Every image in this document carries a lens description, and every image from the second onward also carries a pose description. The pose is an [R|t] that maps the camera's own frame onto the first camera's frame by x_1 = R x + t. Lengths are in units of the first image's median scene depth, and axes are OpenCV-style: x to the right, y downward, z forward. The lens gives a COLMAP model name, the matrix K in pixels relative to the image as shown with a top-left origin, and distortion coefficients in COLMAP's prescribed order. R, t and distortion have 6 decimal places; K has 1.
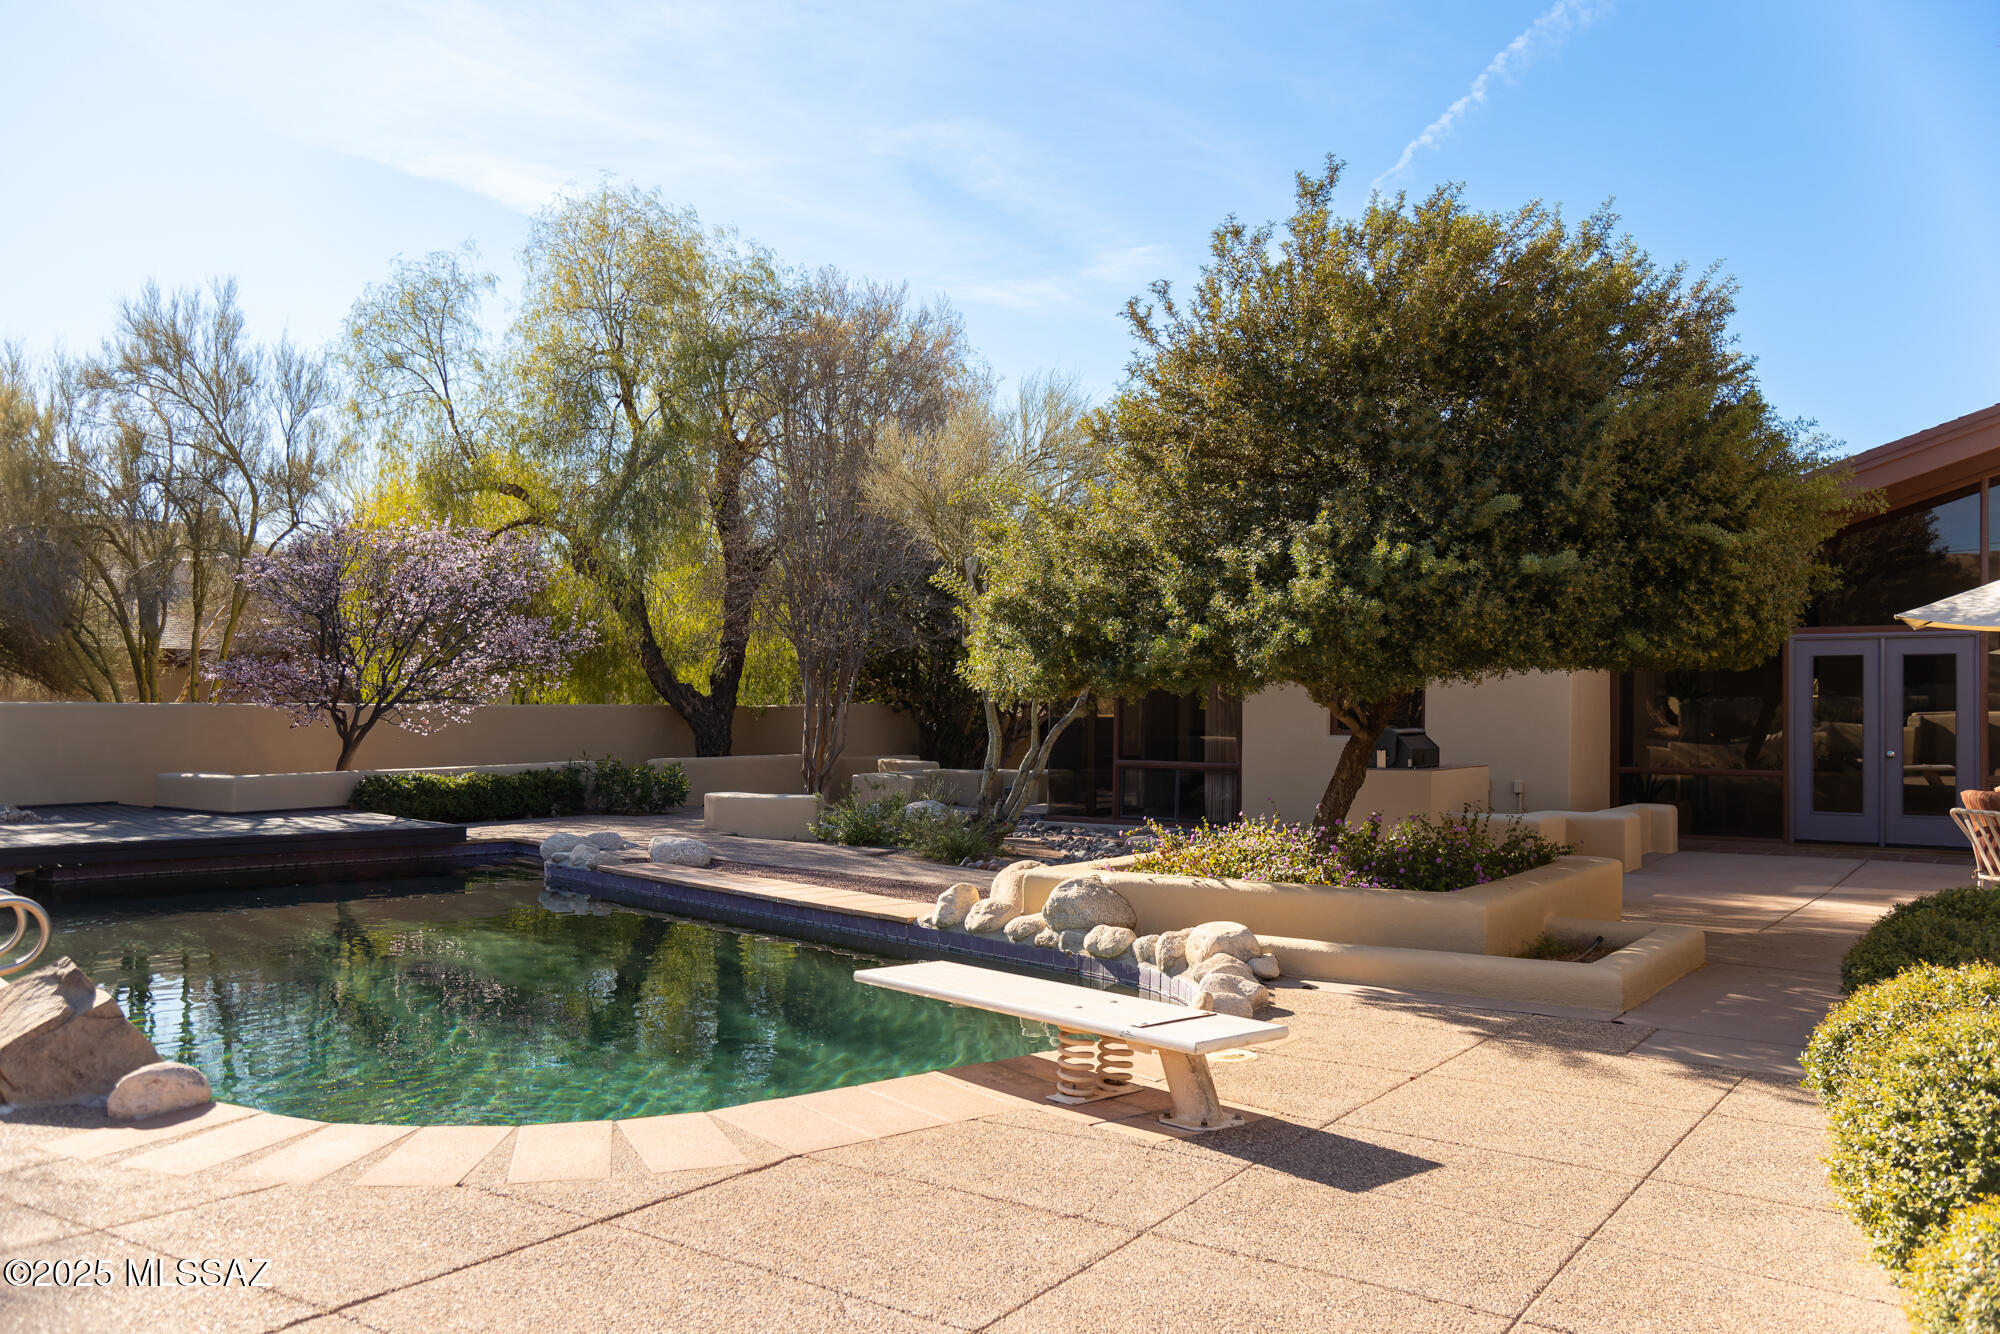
lens RADIAL K [[1630.0, 0, 1000.0], [0, 1630.0, 667.0], [0, 0, 1]] dist [0.058795, -0.001222]
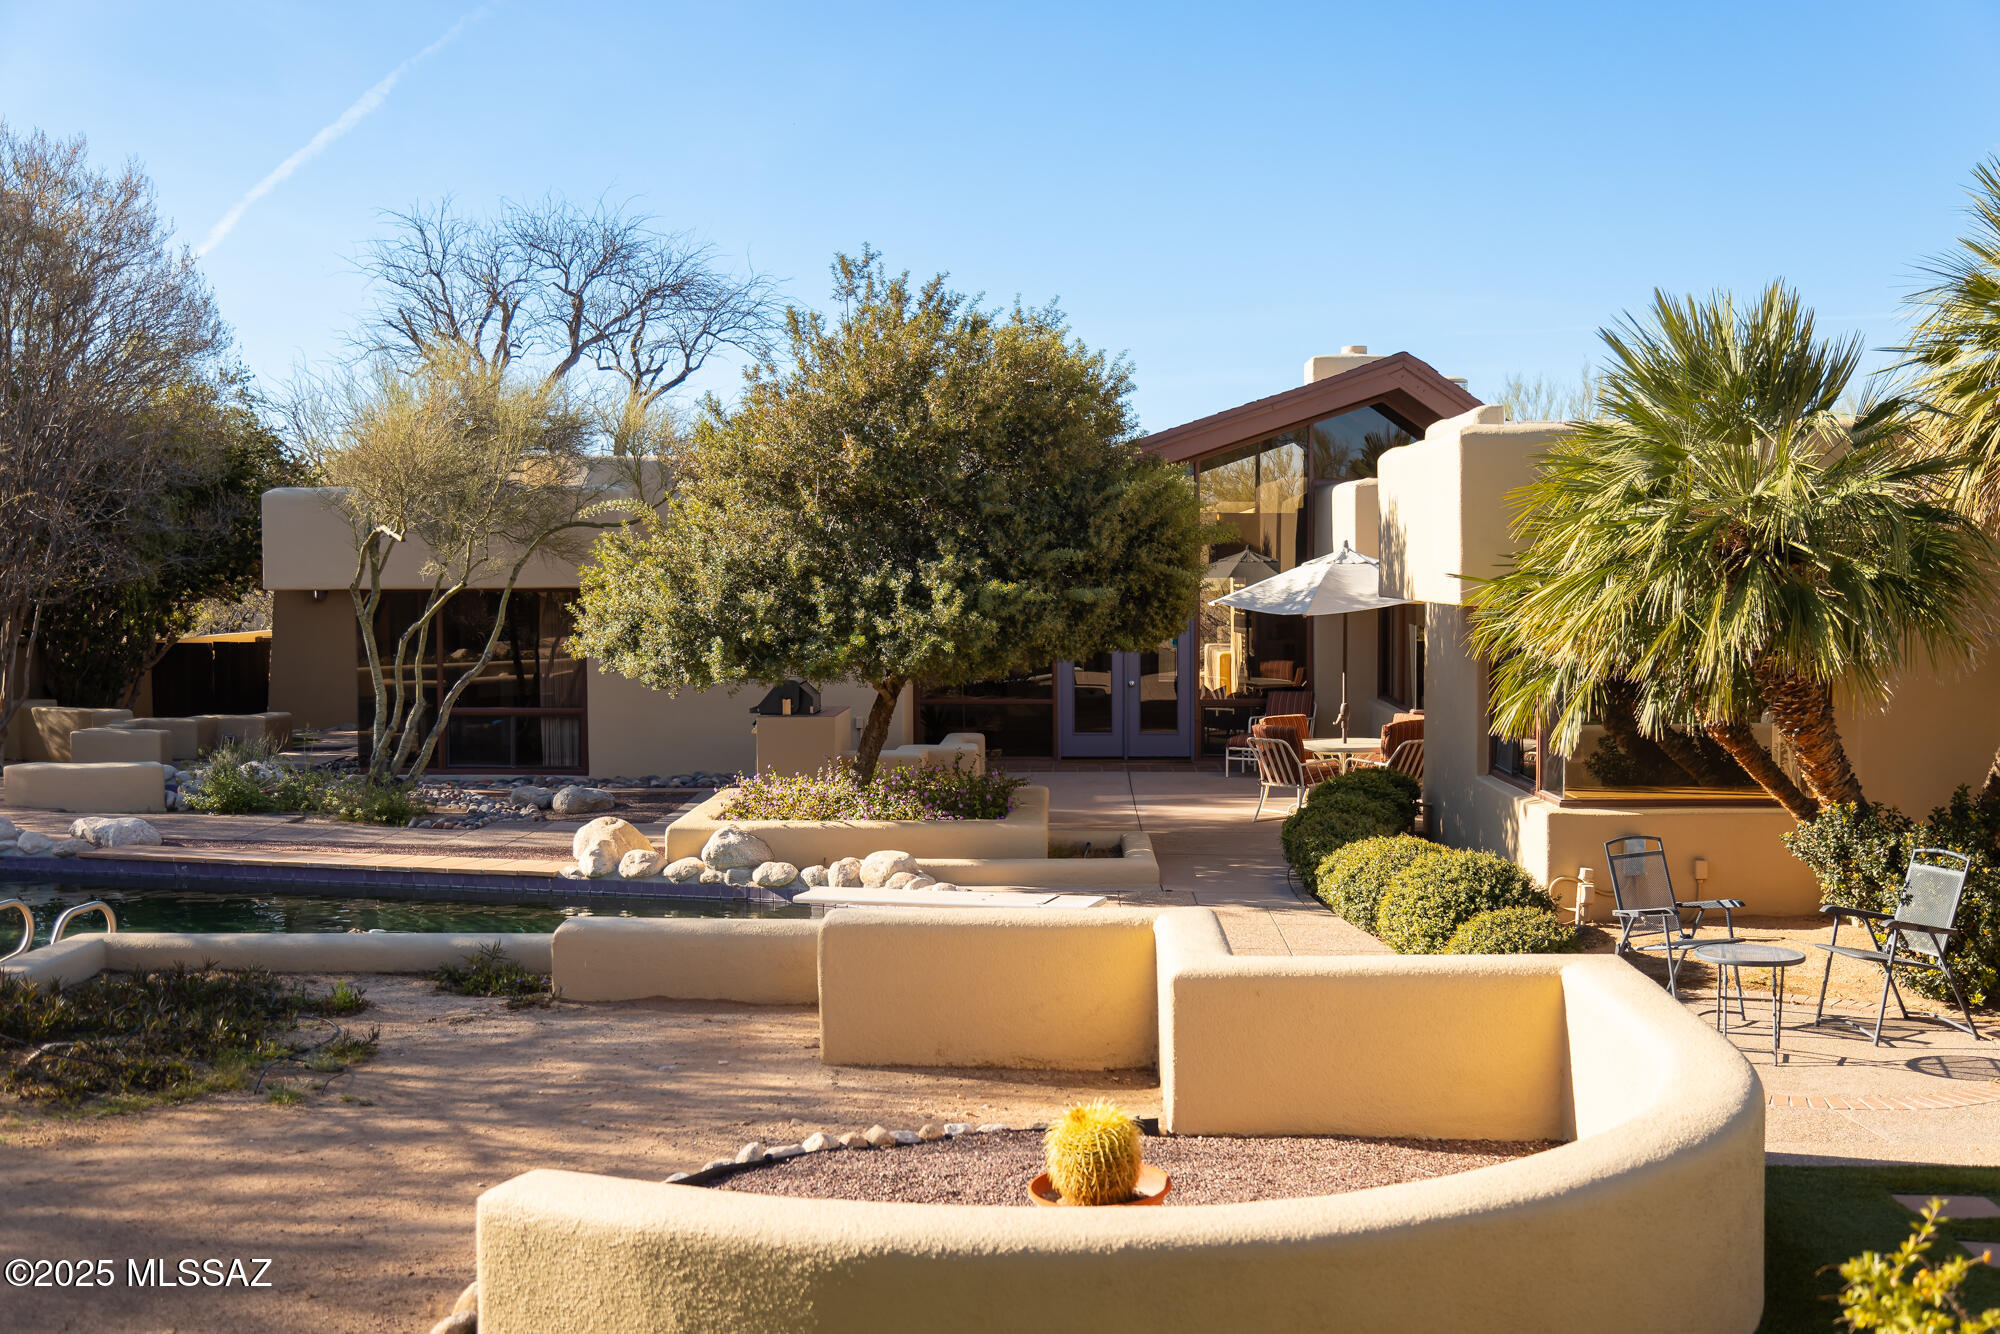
lens RADIAL K [[2198.3, 0, 1000.0], [0, 2198.3, 667.0], [0, 0, 1]] dist [0.001876, 0.000765]
pose [[0.848457, -0.028925, 0.528474, -0.708445], [-0.006495, 0.997861, 0.065044, -0.113452], [-0.529225, -0.058619, 0.846454, -0.577417]]
